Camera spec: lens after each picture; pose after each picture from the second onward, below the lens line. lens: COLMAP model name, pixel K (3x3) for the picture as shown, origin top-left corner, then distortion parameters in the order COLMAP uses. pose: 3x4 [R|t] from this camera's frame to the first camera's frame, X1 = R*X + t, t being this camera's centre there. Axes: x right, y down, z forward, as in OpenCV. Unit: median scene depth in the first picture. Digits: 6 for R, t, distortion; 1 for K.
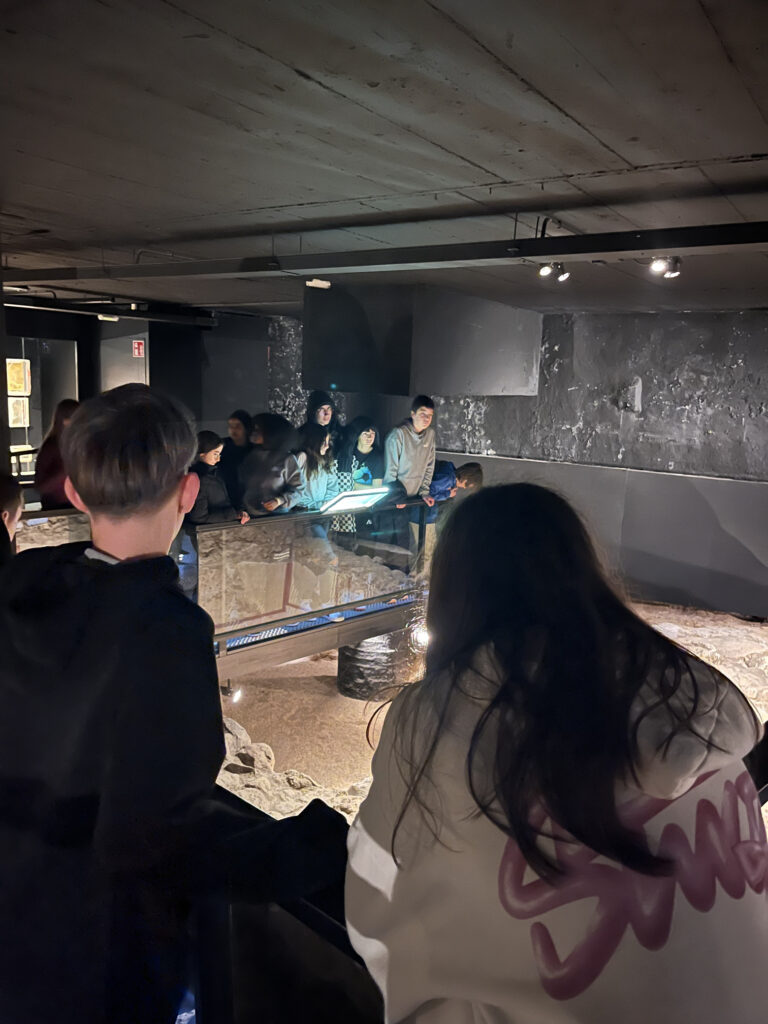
lens RADIAL K [[774.5, 0, 386.3], [0, 774.5, 509.2], [0, 0, 1]] dist [0.010688, -0.037743]
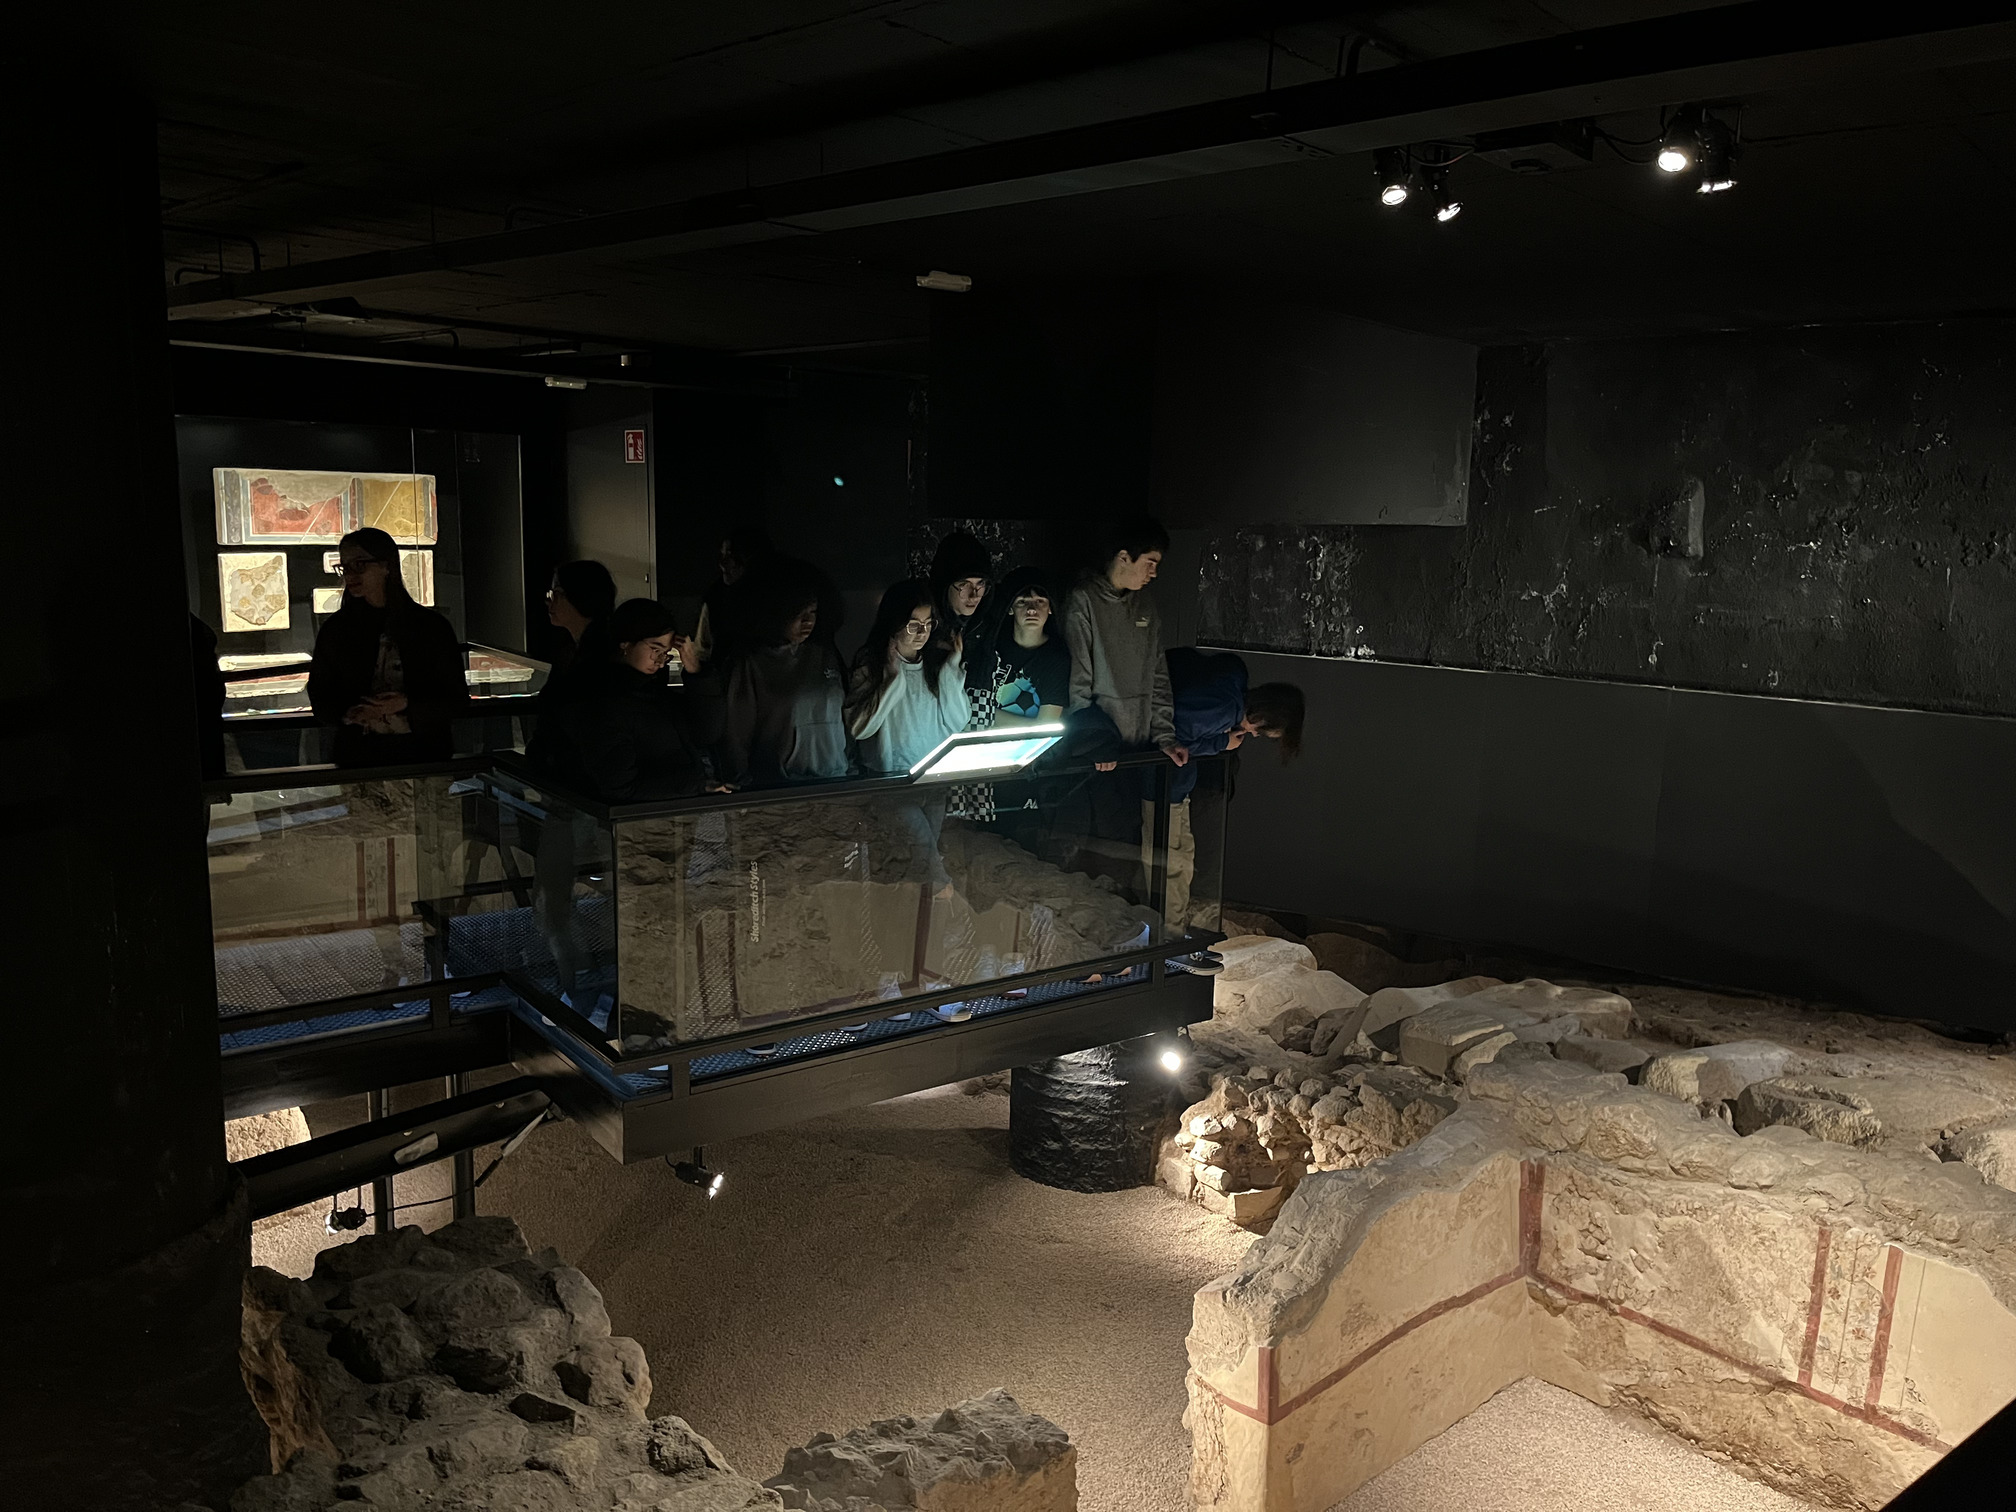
lens RADIAL K [[1524.9, 0, 993.2], [0, 1524.9, 756.4], [0, 0, 1]] dist [0.010688, -0.037743]
pose [[0.989683, 0.005344, -0.143176, 0.055897], [-0.007102, 0.999906, -0.011768, 0.000845], [0.143099, 0.012663, 0.989627, 0.086342]]
